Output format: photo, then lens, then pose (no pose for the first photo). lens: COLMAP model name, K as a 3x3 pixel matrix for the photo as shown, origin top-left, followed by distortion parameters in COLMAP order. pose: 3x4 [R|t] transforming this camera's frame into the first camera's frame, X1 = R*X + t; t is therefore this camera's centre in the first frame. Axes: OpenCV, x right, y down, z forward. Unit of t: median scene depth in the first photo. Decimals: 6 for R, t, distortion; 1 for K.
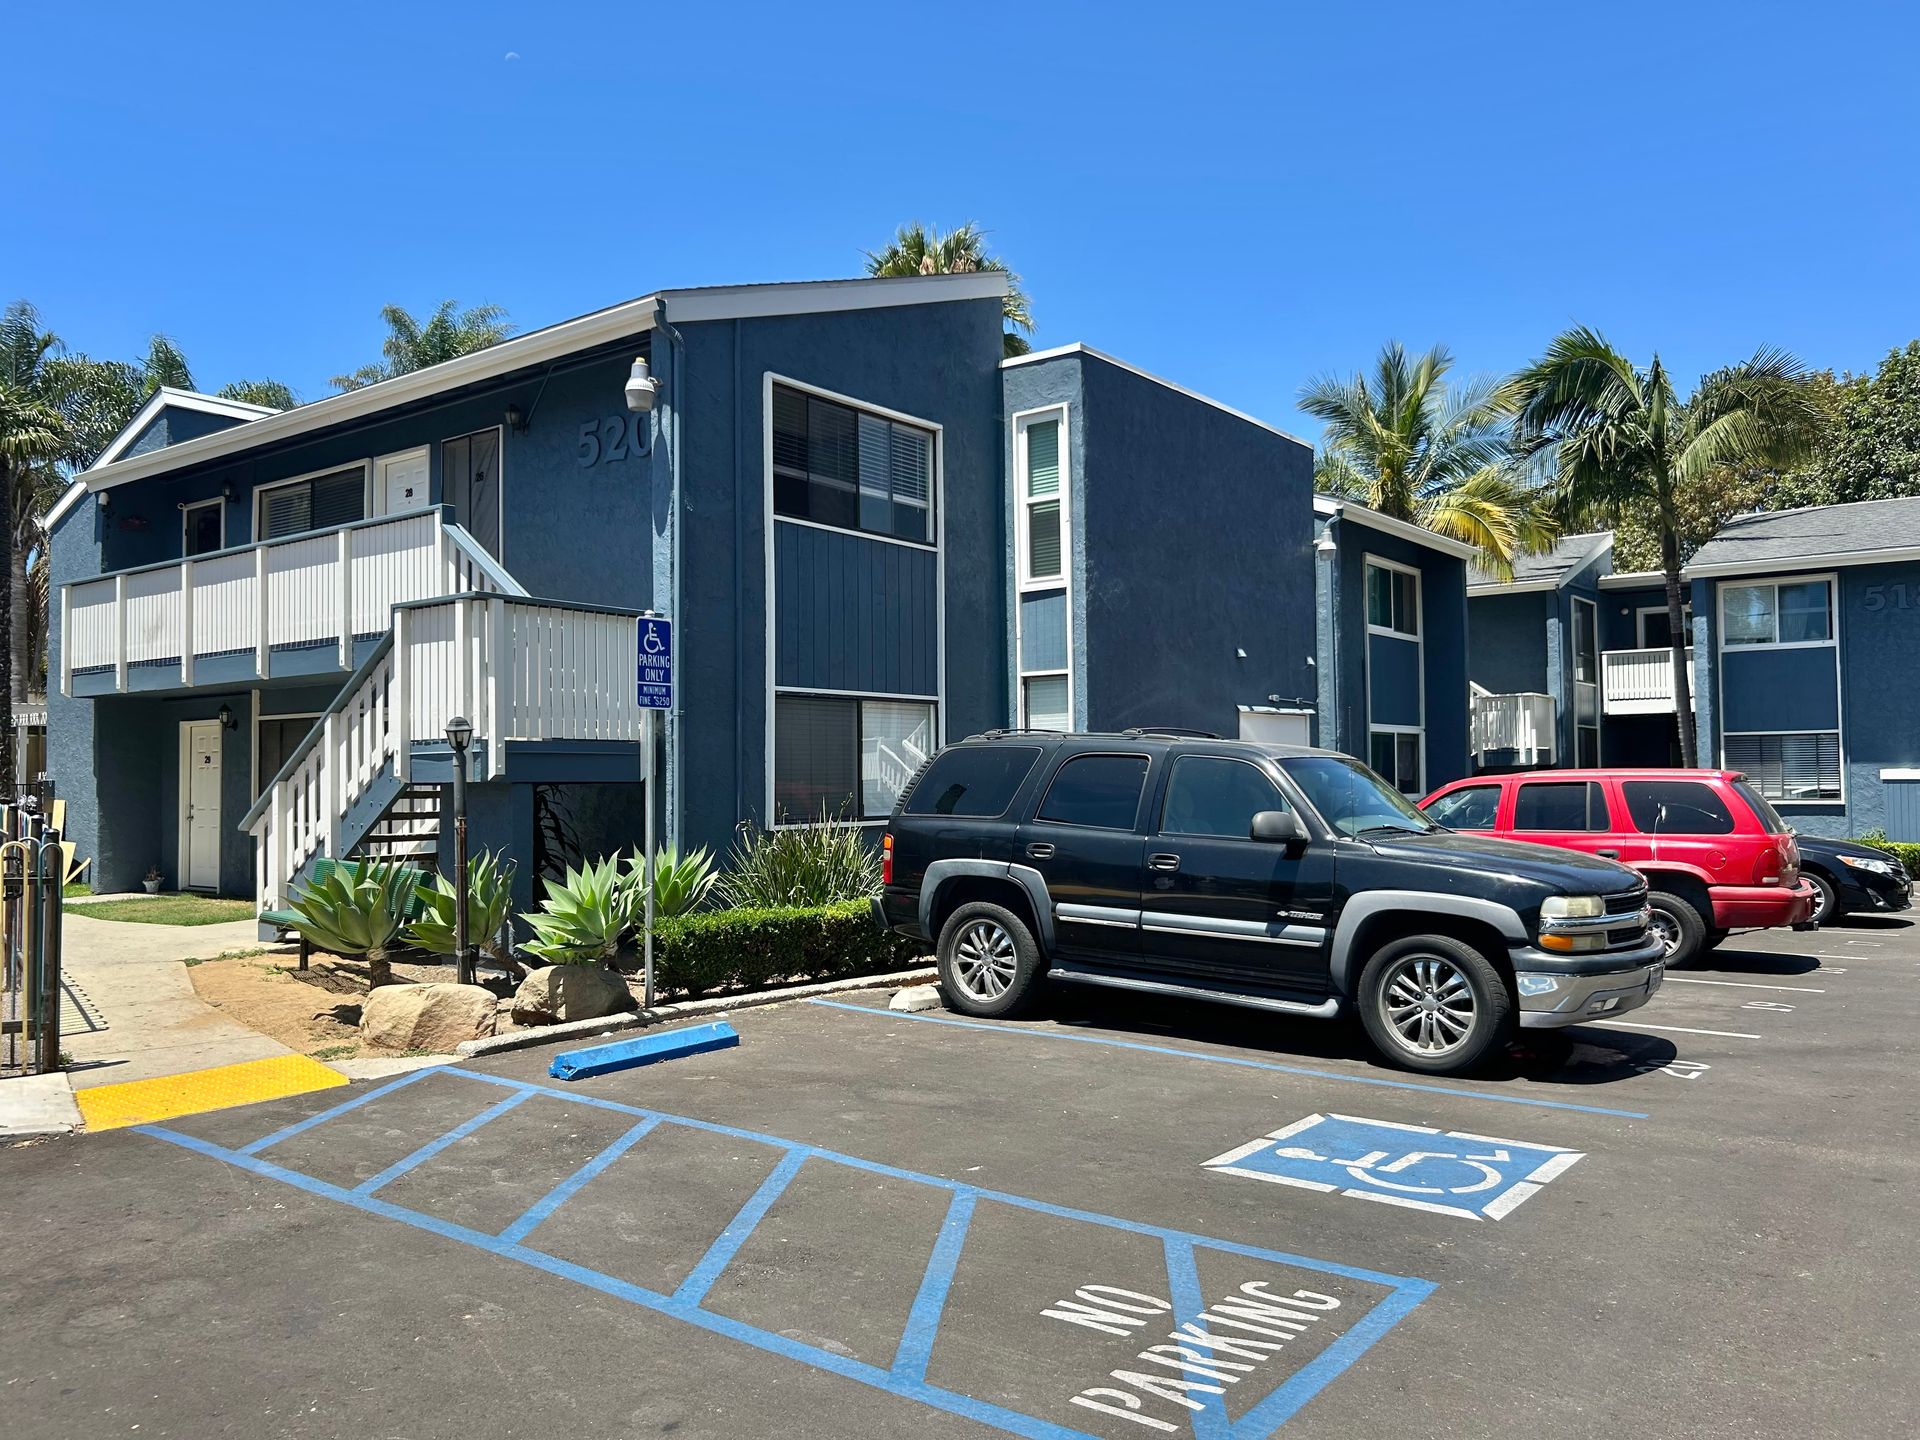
lens RADIAL K [[1437.3, 0, 960.0], [0, 1437.3, 720.0], [0, 0, 1]] dist [0.038136, 0.001064]
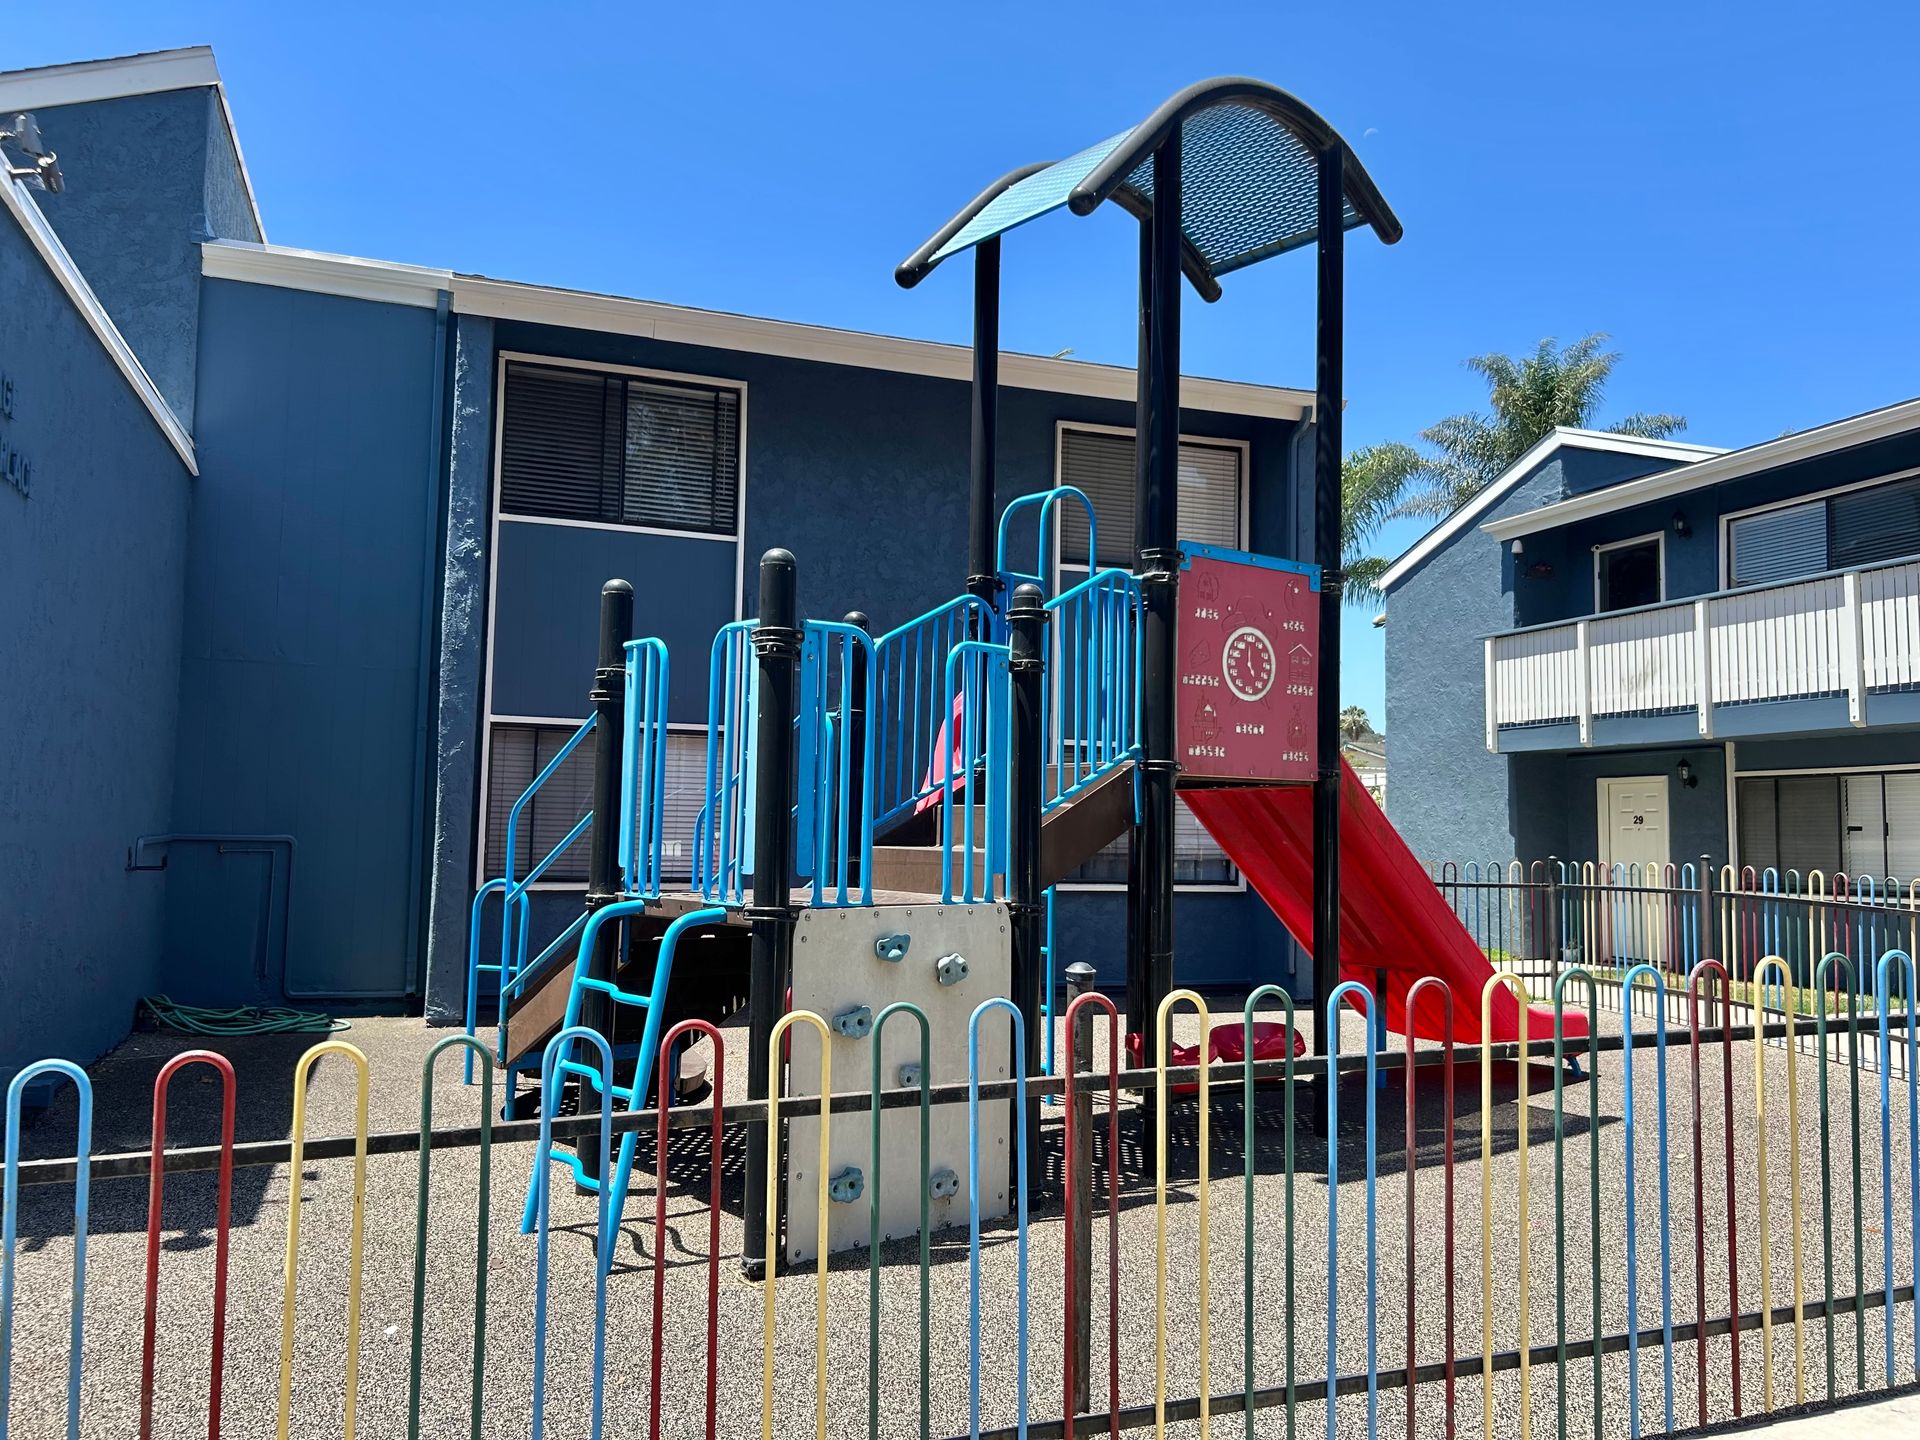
lens RADIAL K [[1437.3, 0, 960.0], [0, 1437.3, 720.0], [0, 0, 1]] dist [0.038136, 0.001064]
pose [[0.846569, -0.021776, -0.531834, -0.392229], [-0.001890, 0.999034, -0.043913, 0.005248], [0.532276, 0.038181, 0.845710, -0.002266]]
